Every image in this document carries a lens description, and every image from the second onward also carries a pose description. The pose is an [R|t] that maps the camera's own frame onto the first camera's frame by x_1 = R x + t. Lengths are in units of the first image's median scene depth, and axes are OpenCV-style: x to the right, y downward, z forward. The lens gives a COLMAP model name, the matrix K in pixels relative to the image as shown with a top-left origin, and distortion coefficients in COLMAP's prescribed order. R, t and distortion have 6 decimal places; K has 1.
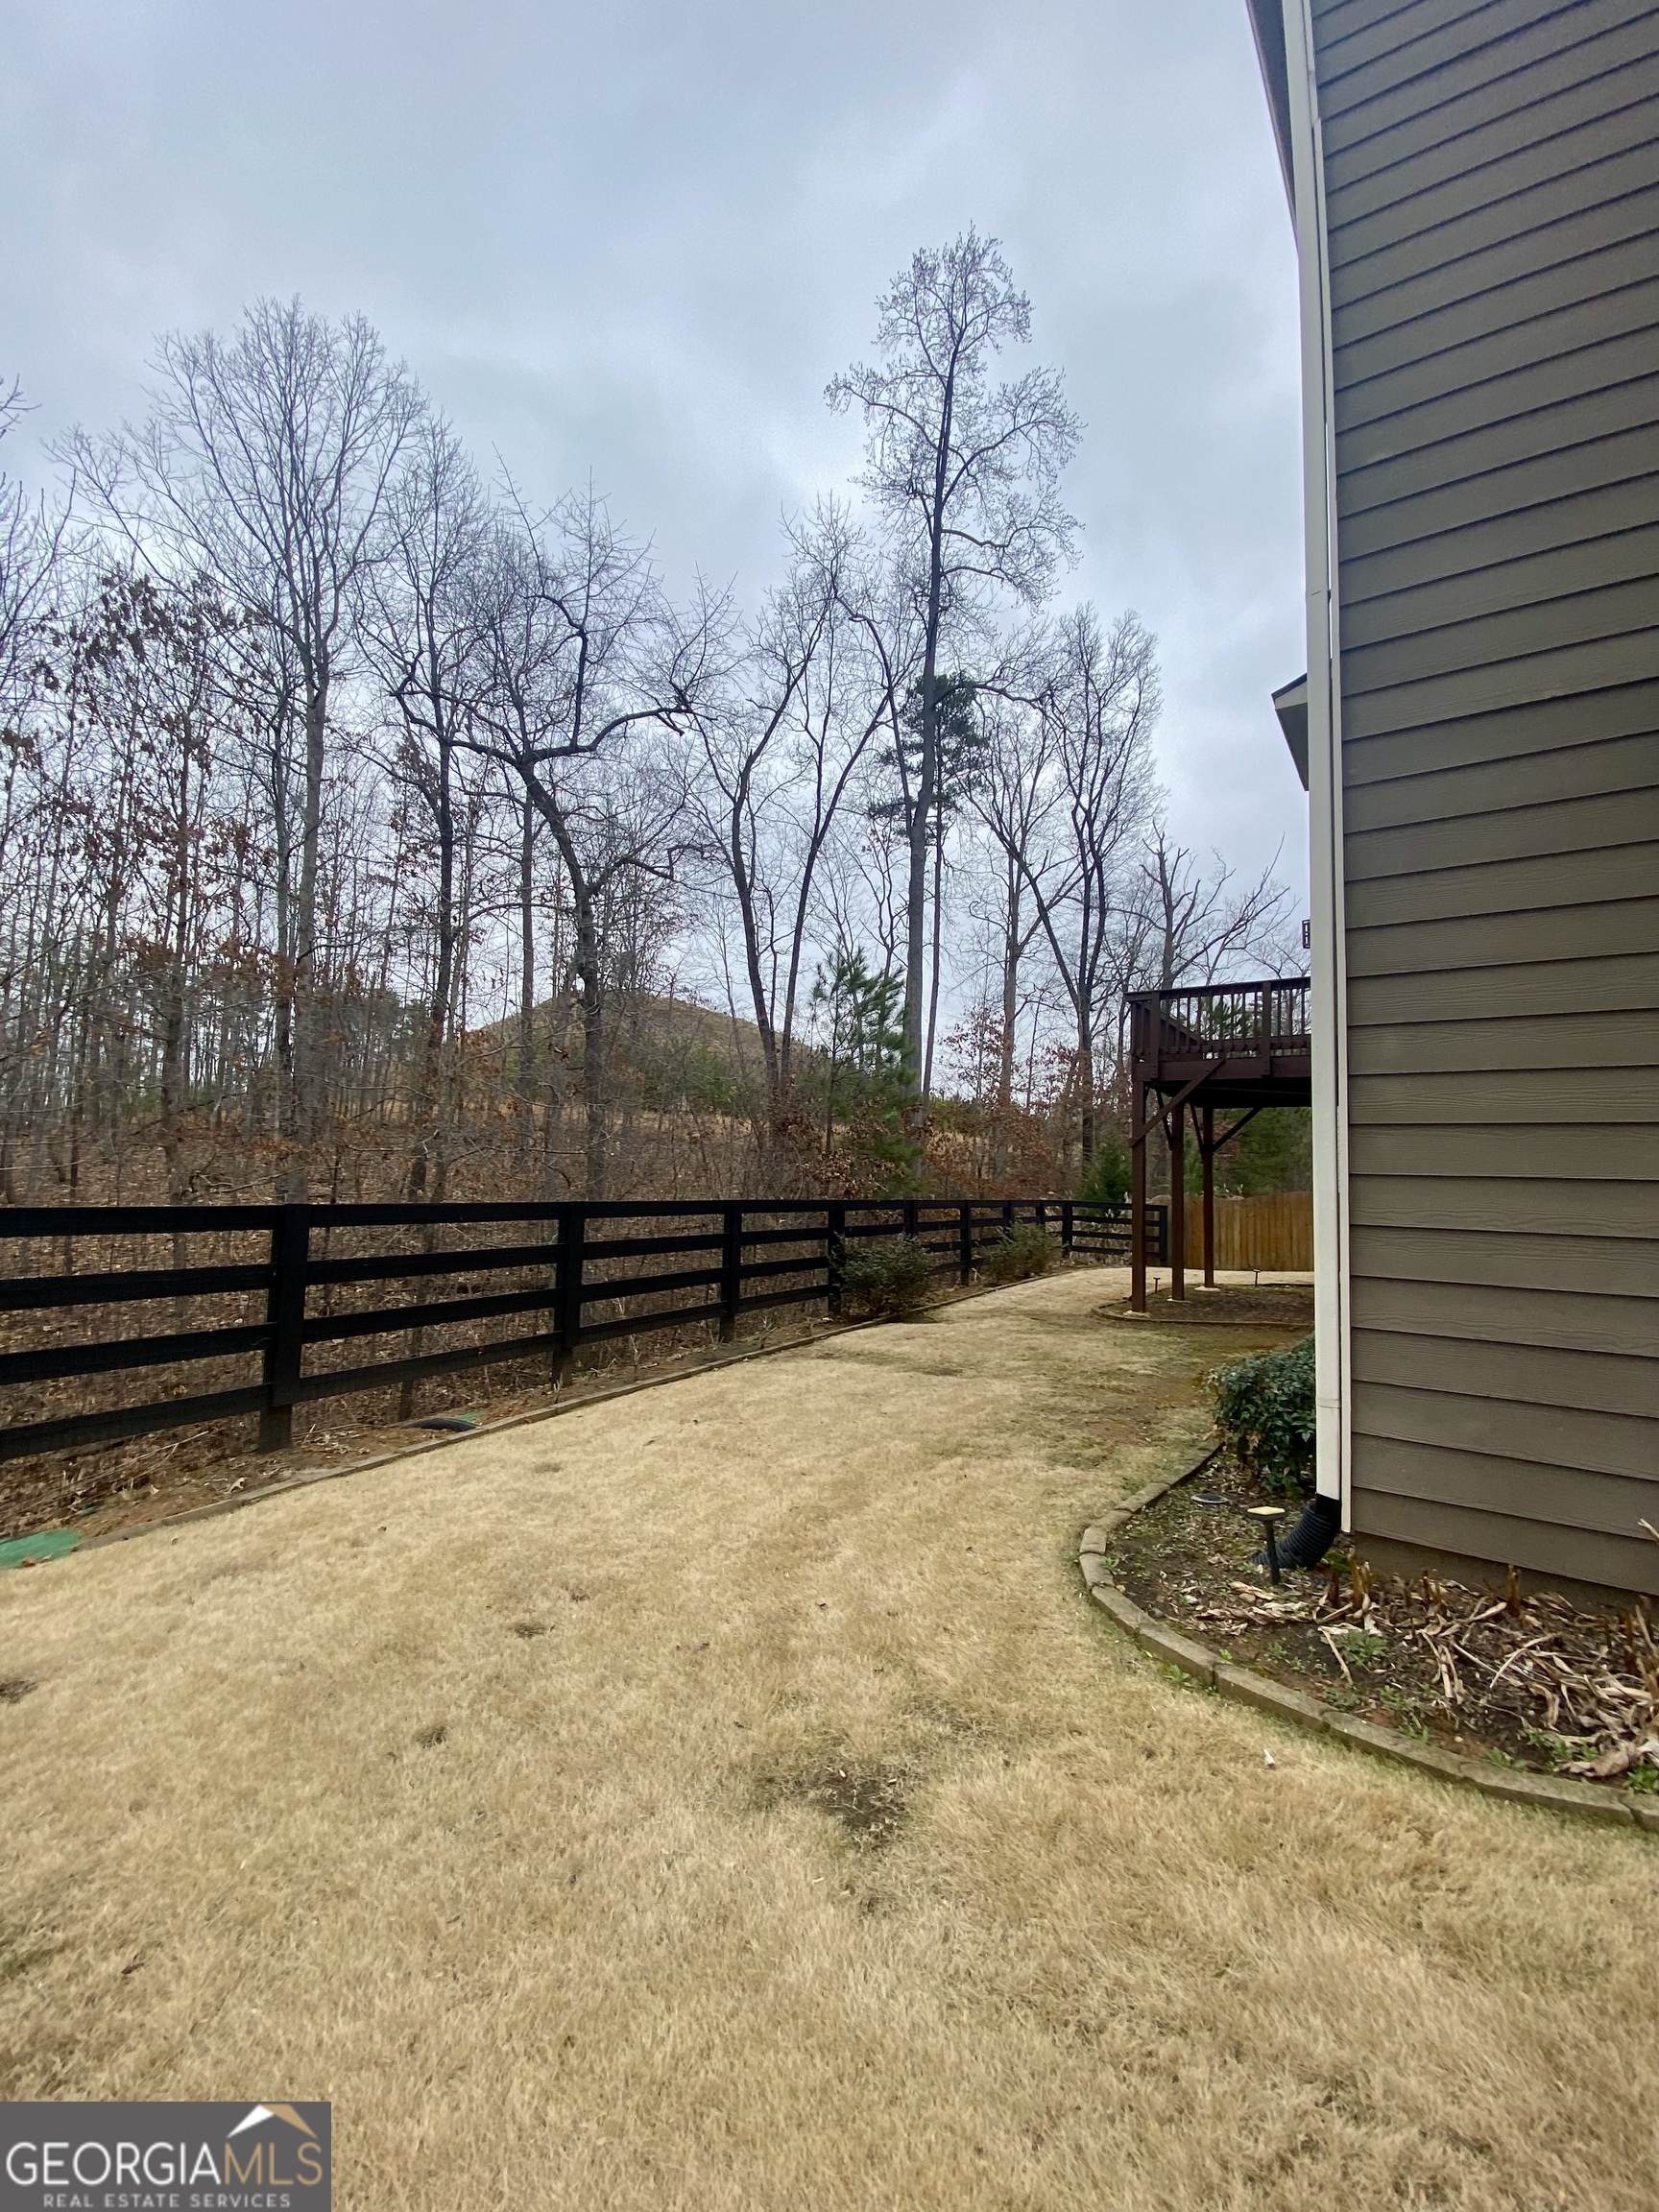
lens RADIAL K [[892.8, 0, 827.8], [0, 892.8, 1114.1], [0, 0, 1]] dist [0.033859, -0.022506]
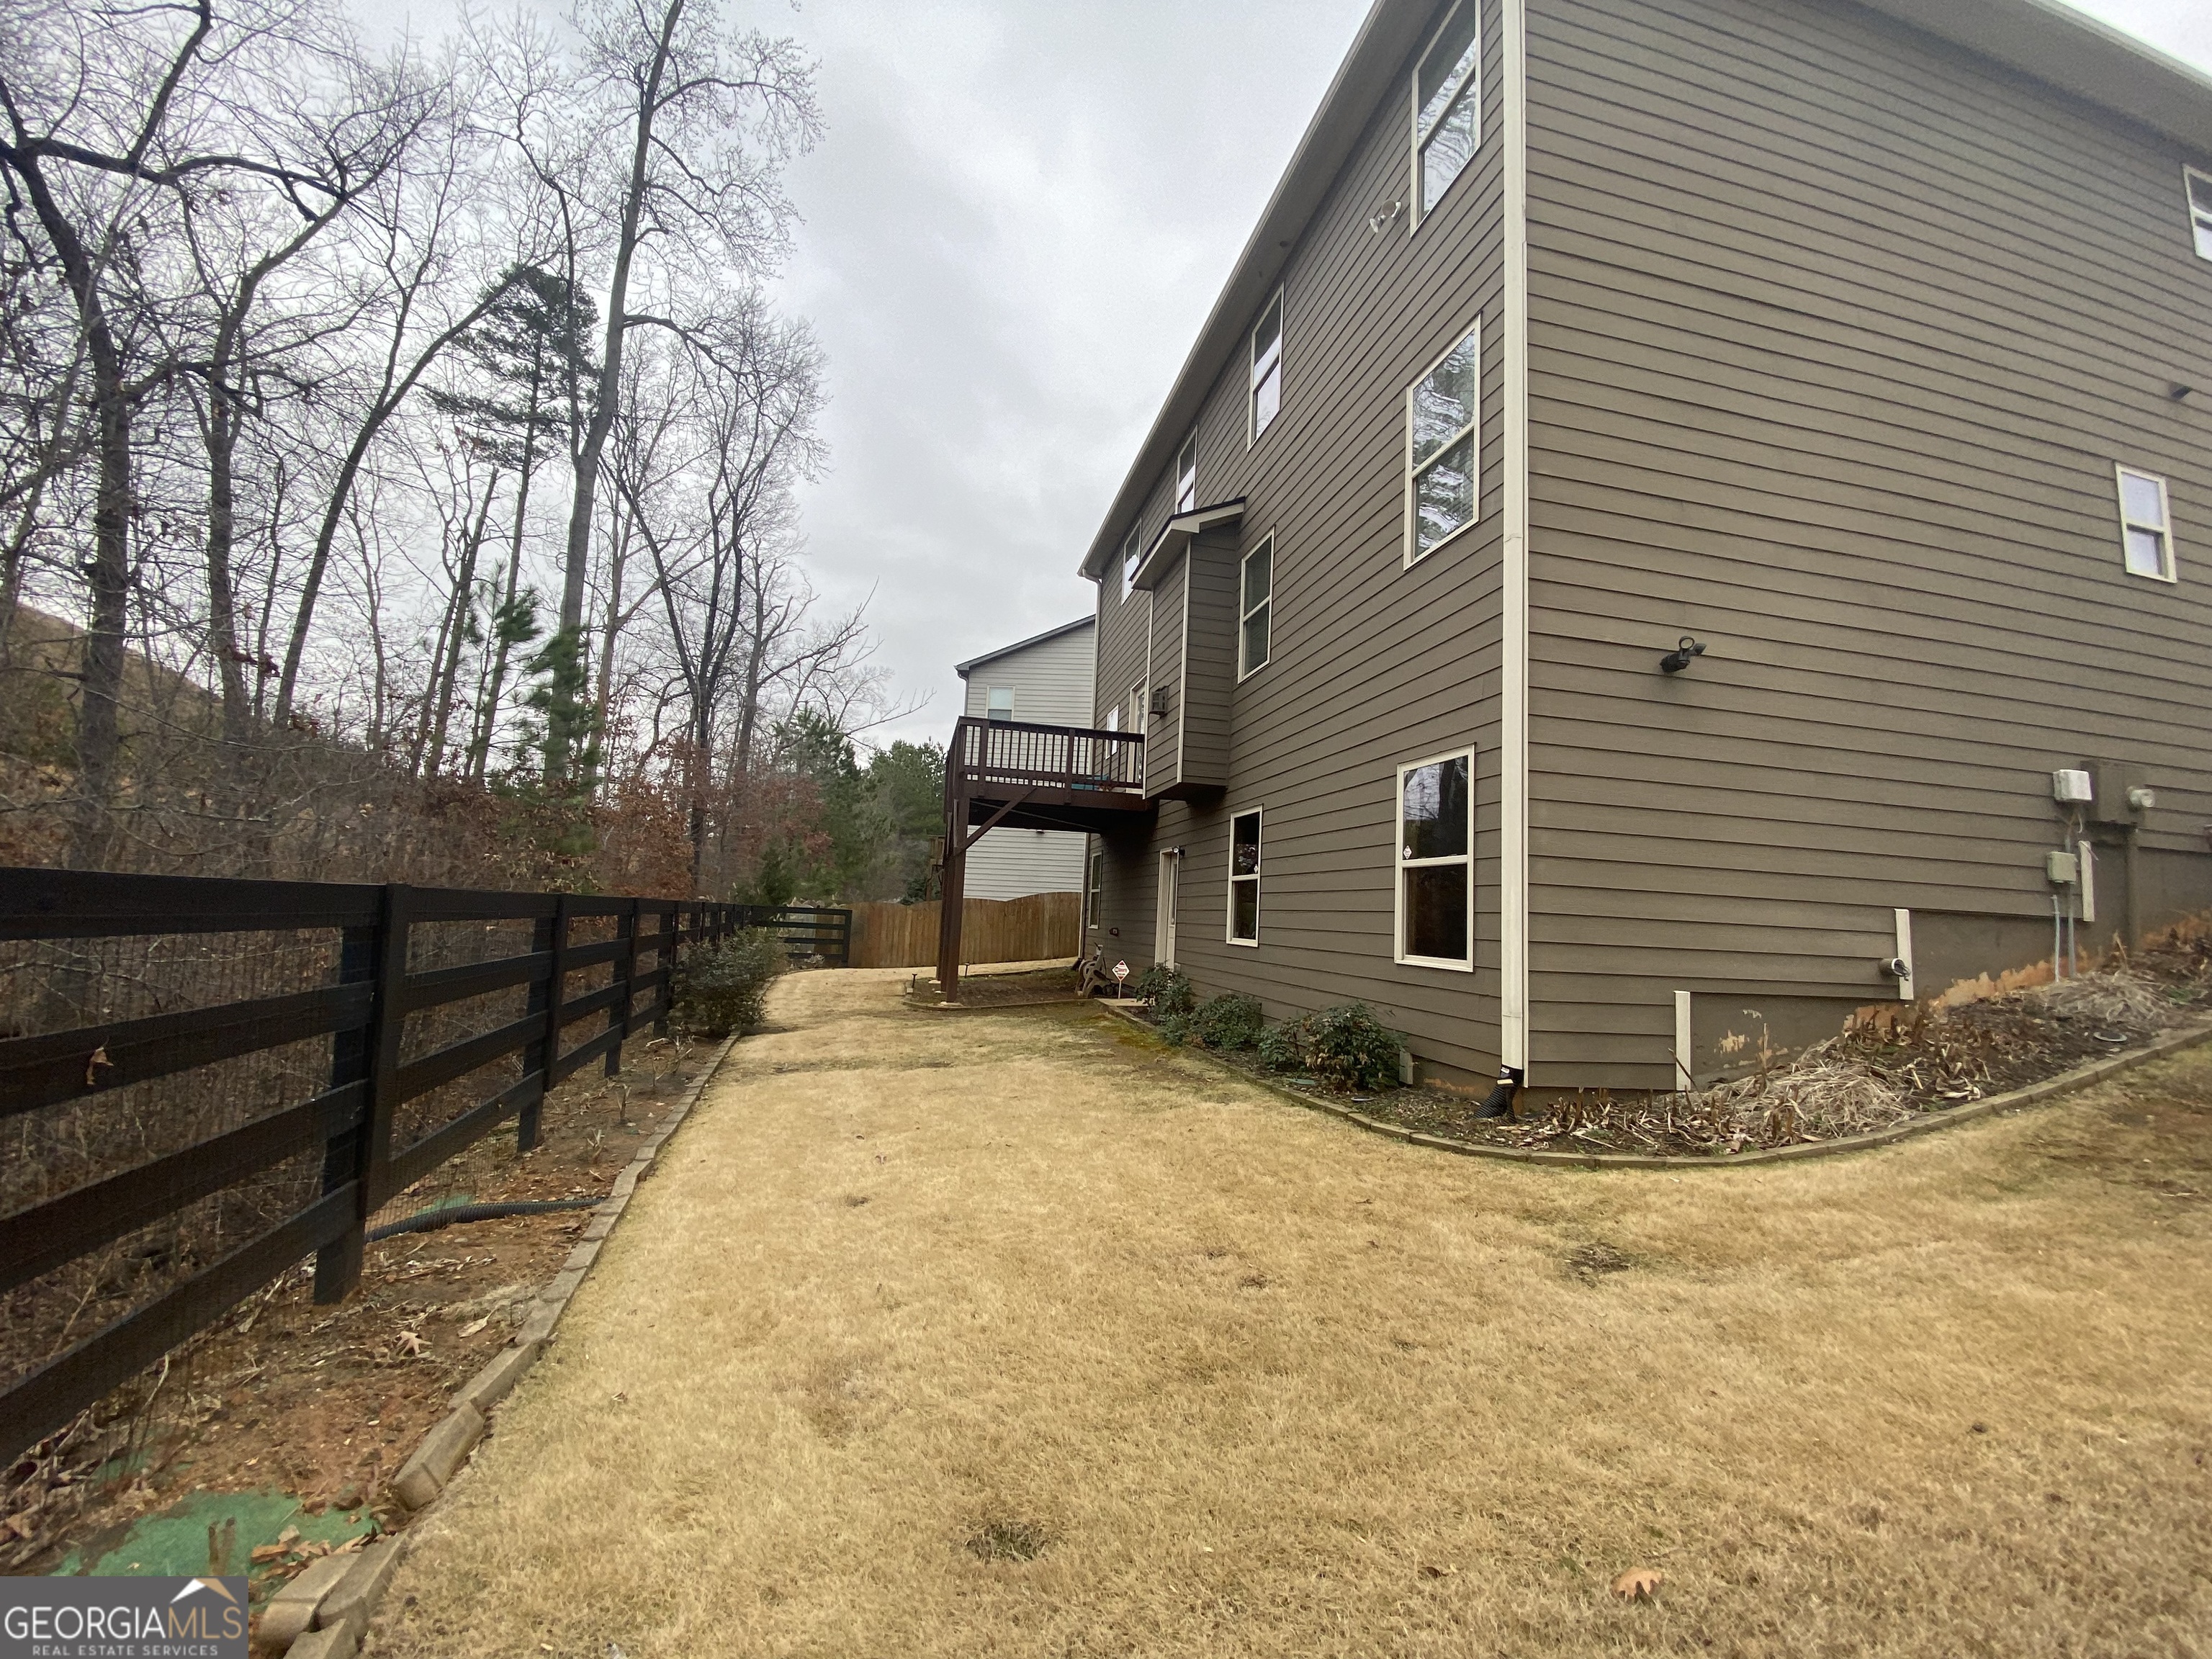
lens RADIAL K [[883.3, 0, 1106.8], [0, 883.3, 850.1], [0, 0, 1]] dist [0.035582, -0.023162]
pose [[0.688161, 0.053445, 0.723587, -0.231642], [-0.075411, 0.997151, -0.001932, 0.013112], [-0.721629, -0.053237, 0.690230, 0.077355]]
